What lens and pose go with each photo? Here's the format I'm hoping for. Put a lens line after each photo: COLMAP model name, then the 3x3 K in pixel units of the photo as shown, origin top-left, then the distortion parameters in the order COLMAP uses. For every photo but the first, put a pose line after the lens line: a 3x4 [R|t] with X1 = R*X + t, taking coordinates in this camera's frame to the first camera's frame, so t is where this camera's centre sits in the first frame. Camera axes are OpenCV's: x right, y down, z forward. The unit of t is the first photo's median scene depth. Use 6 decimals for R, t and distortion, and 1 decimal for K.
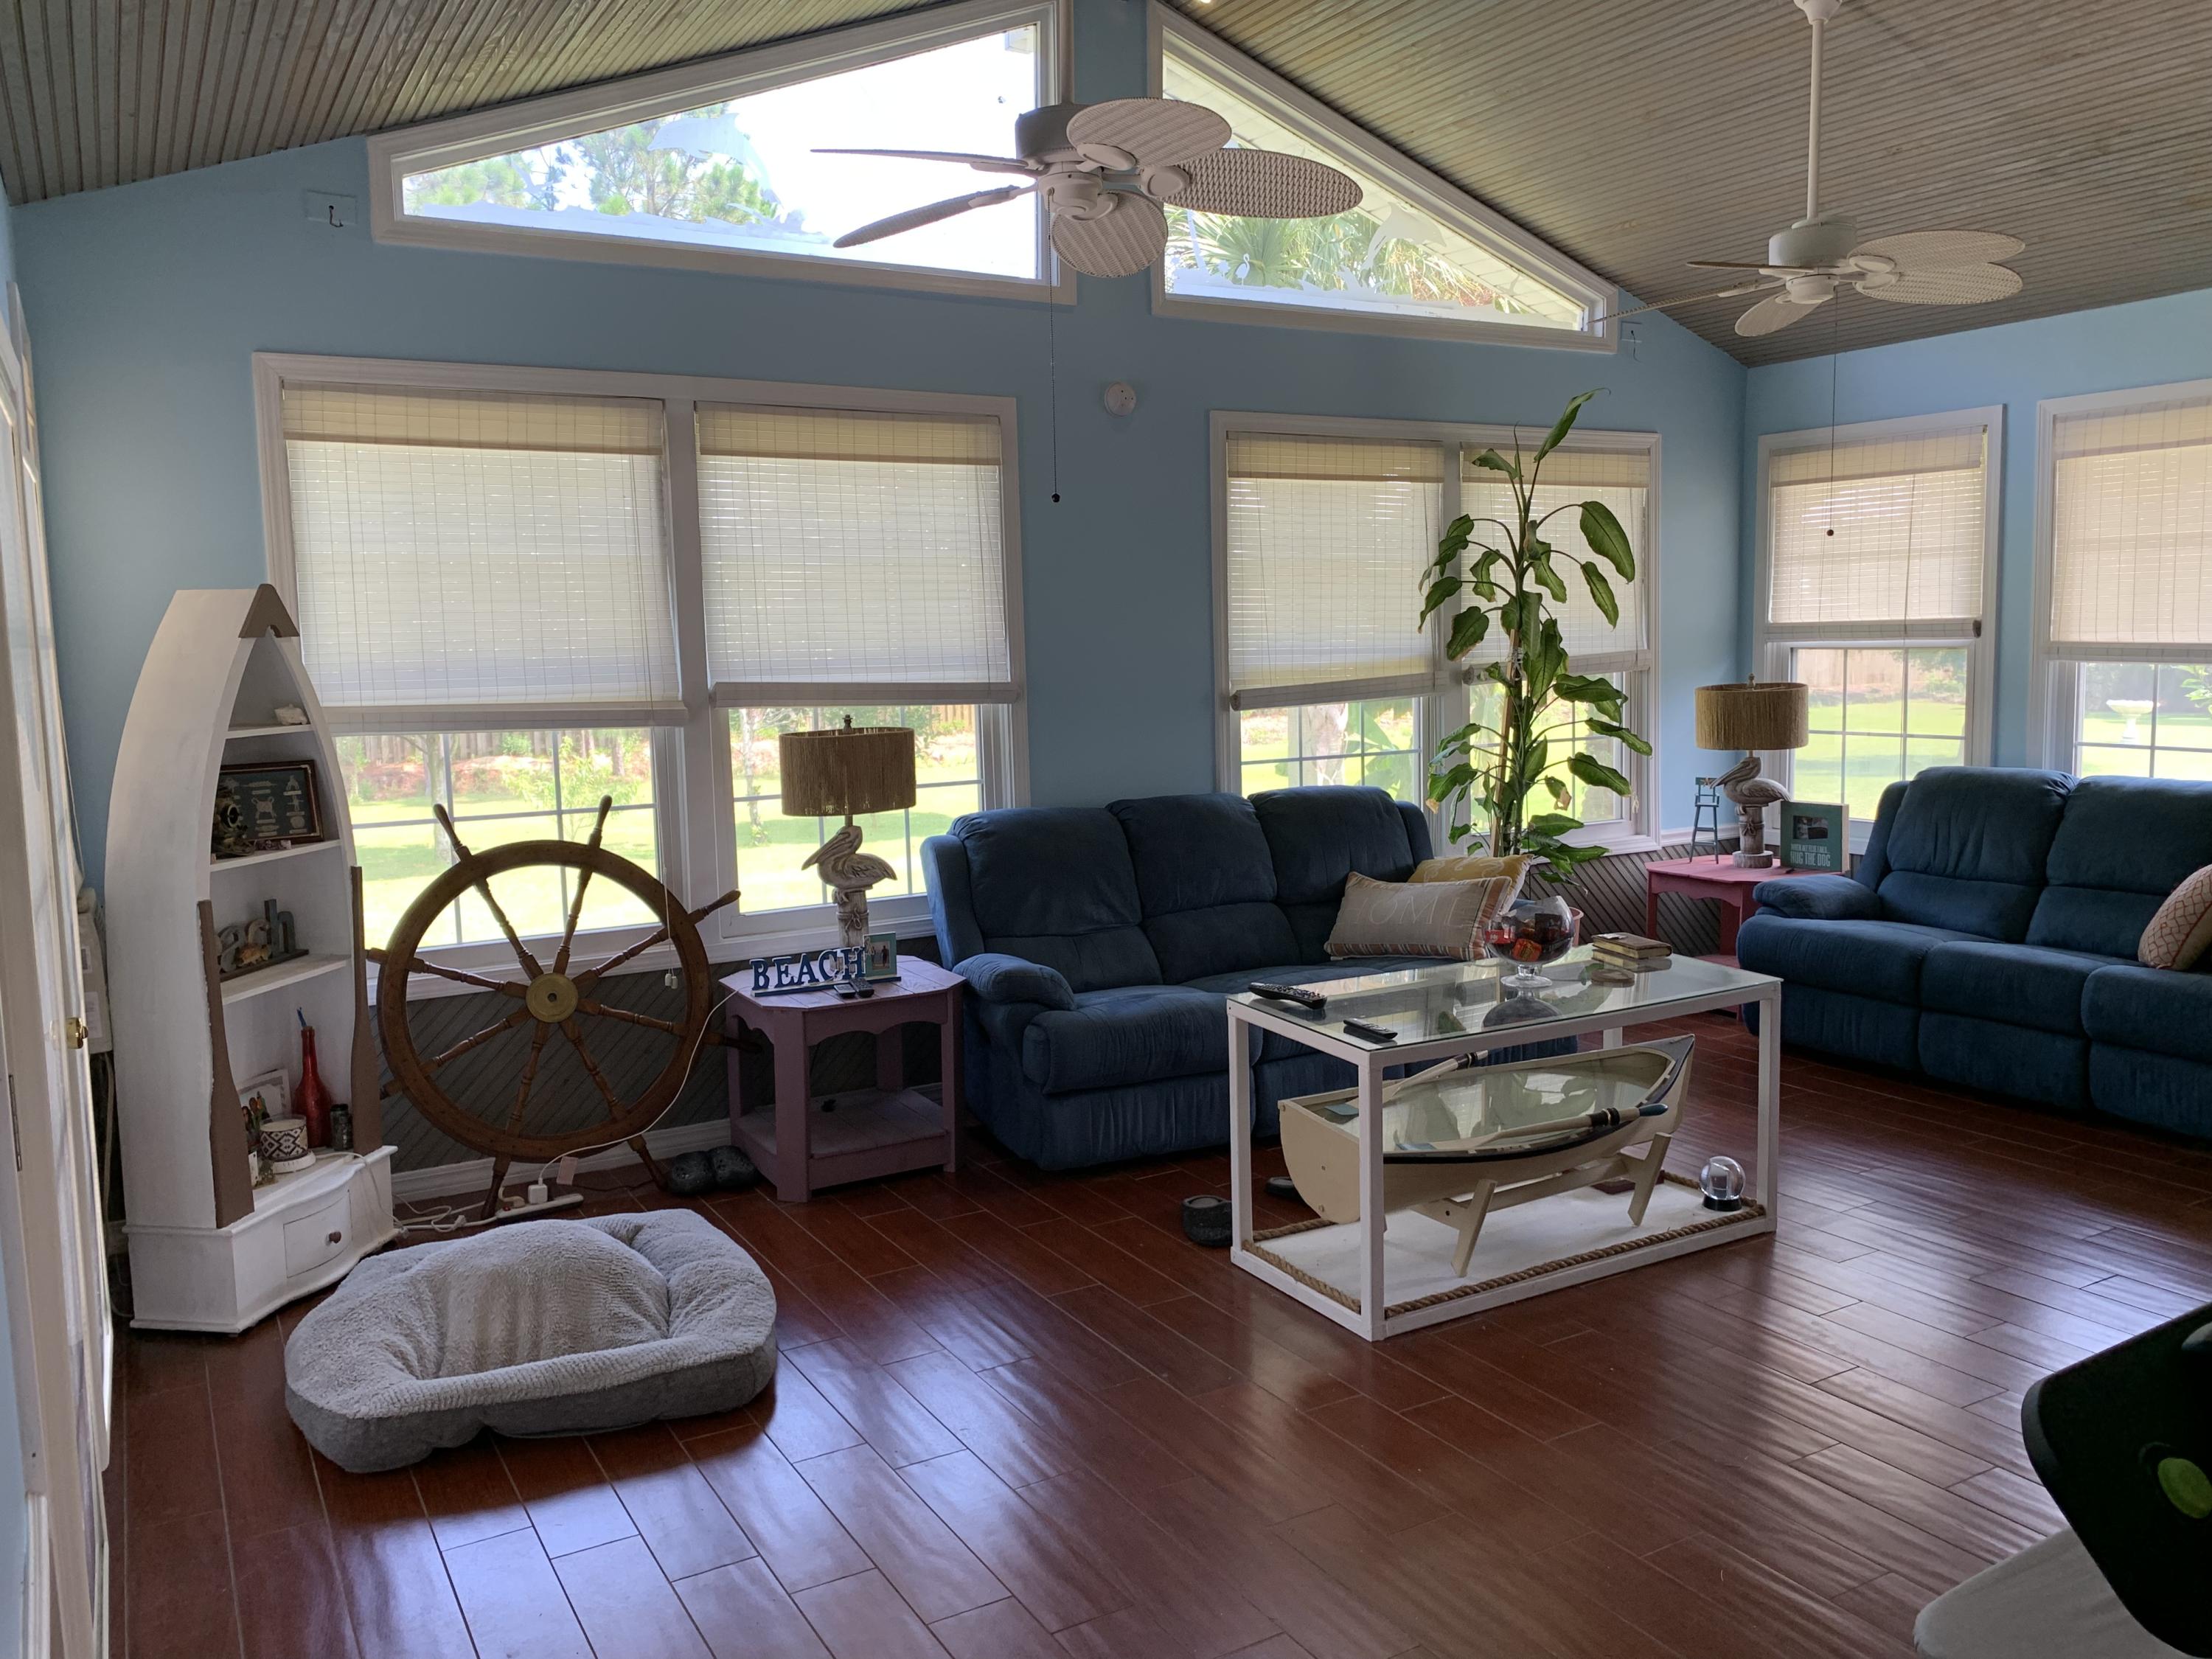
lens RADIAL K [[1707.0, 0, 1112.3], [0, 1707.0, 826.1], [0, 0, 1]] dist [0.074594, -0.070781]
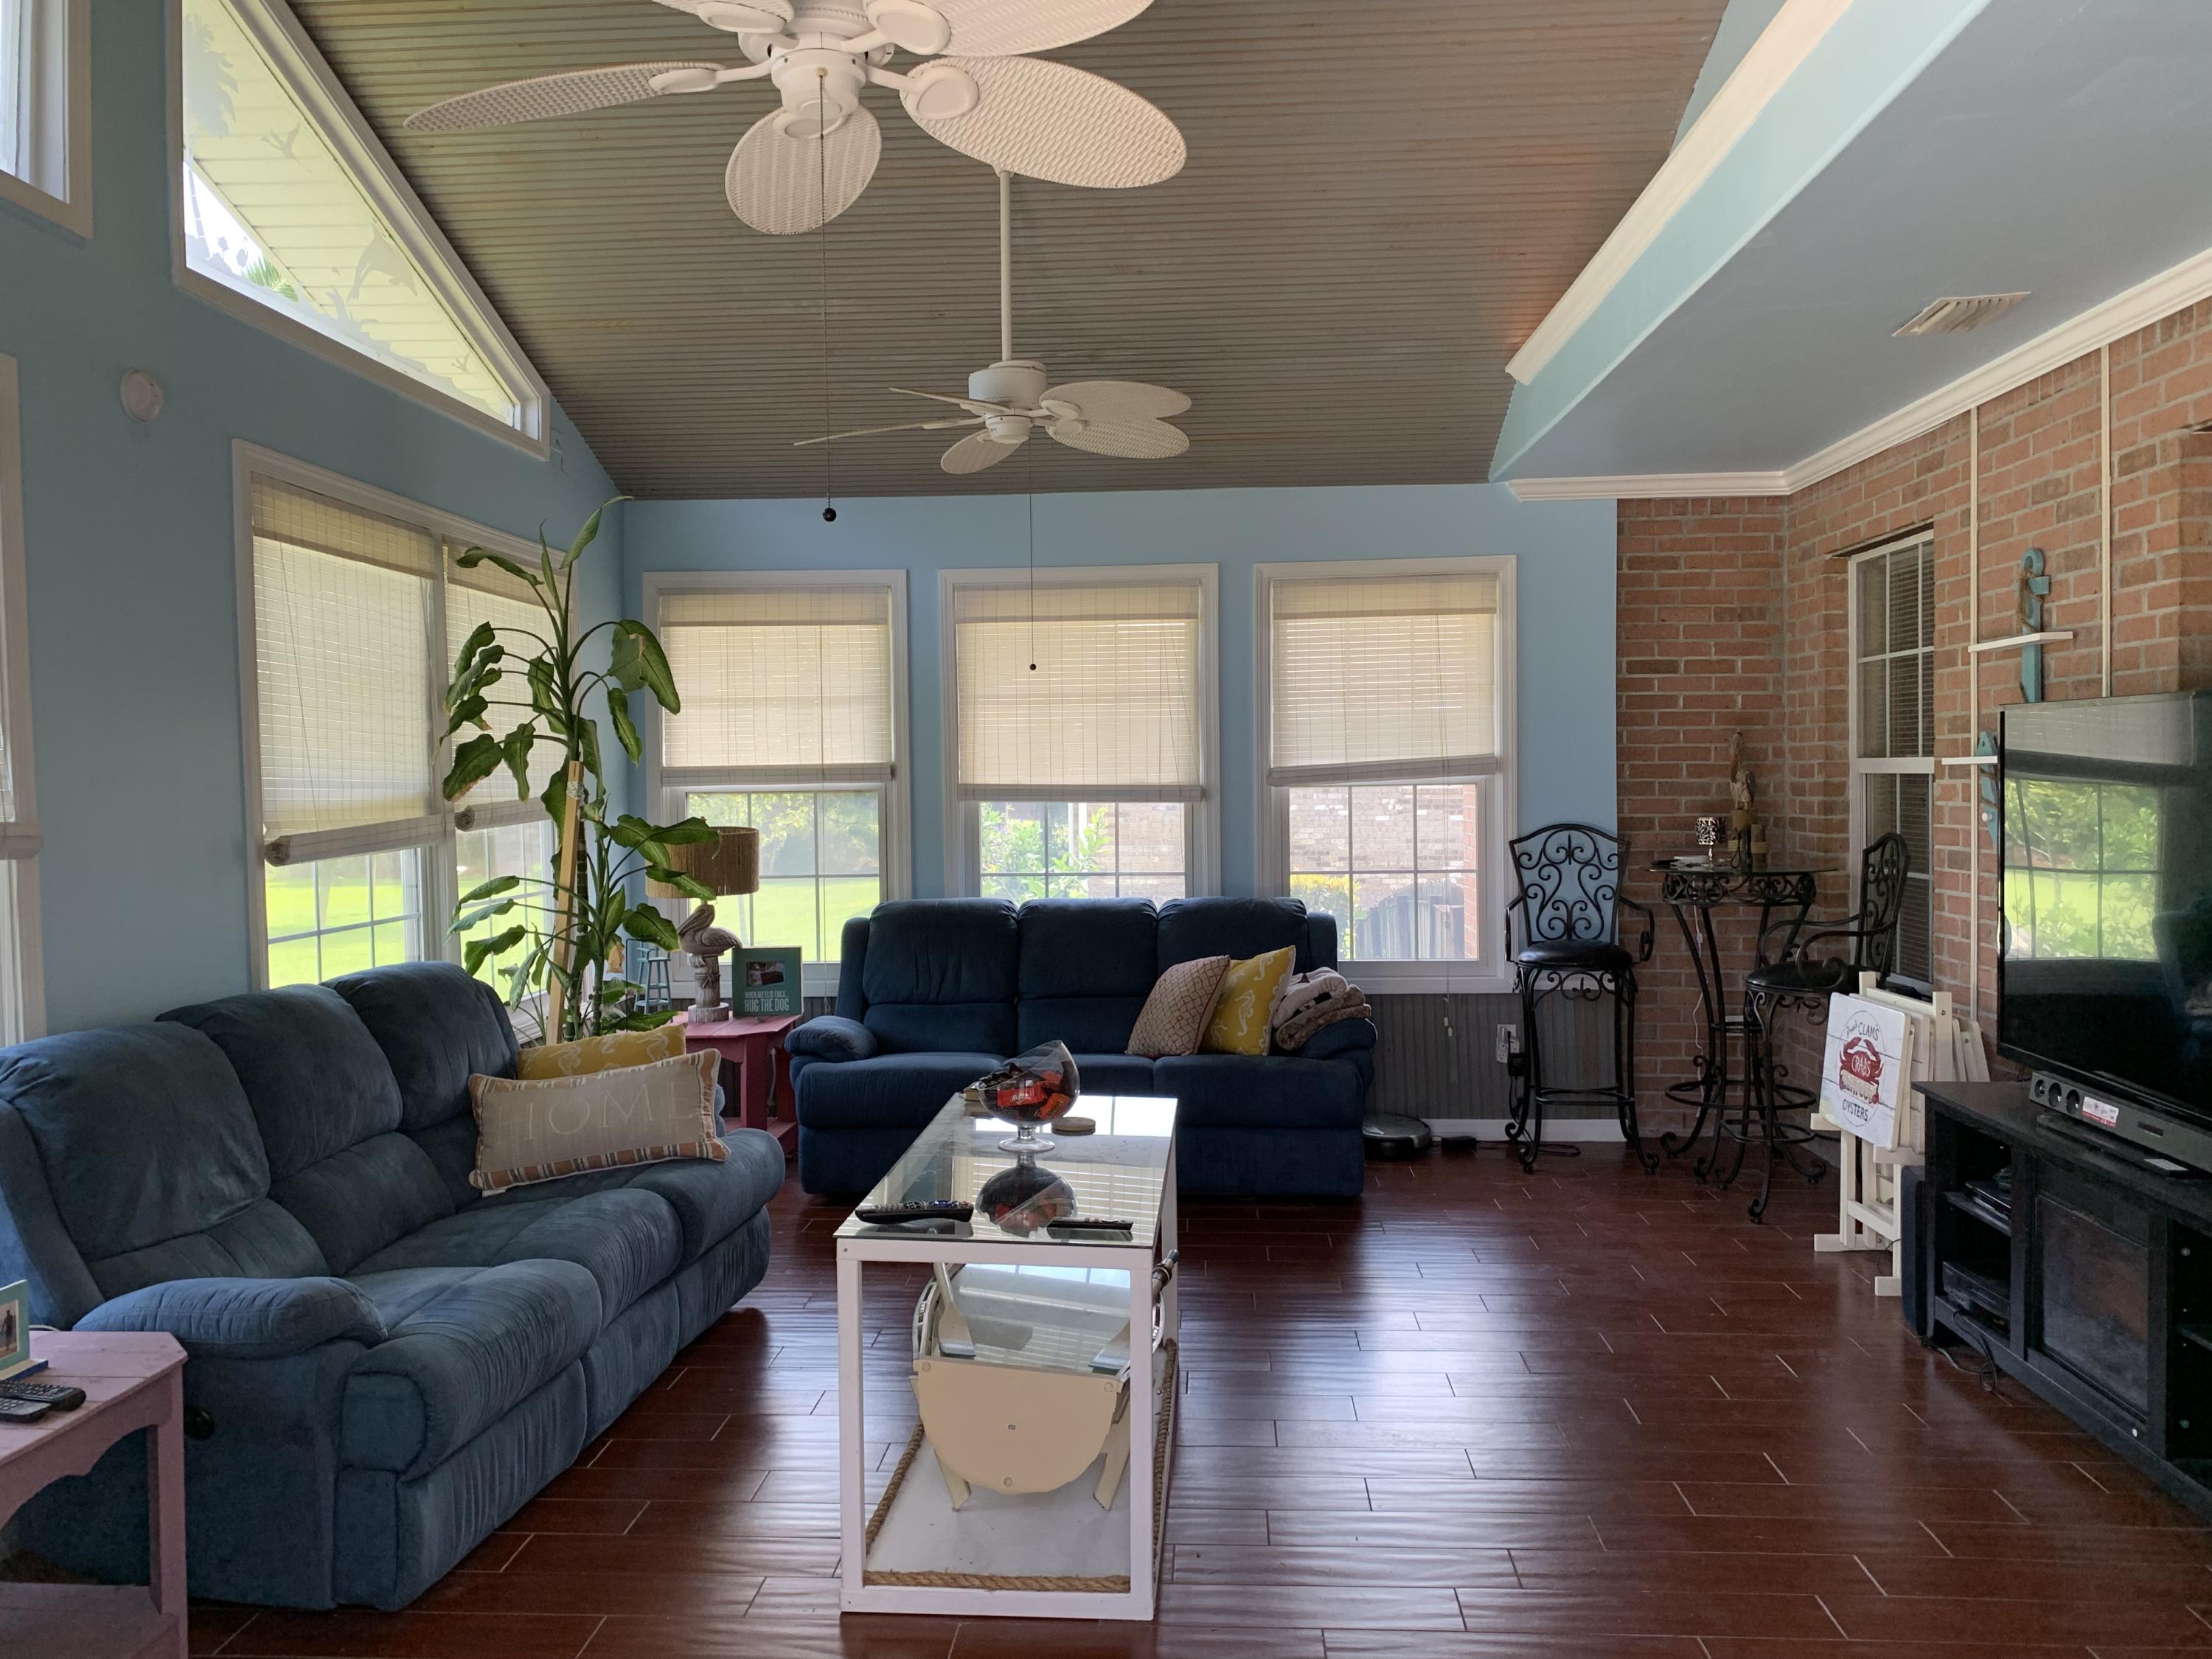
lens RADIAL K [[1707.0, 0, 1060.0], [0, 1707.0, 804.3], [0, 0, 1]] dist [0.074594, -0.070781]
pose [[0.553193, 0.000553, 0.833053, -0.329526], [0.096725, 0.993194, -0.064890, -0.015824], [-0.827419, 0.116474, 0.549374, 0.339487]]
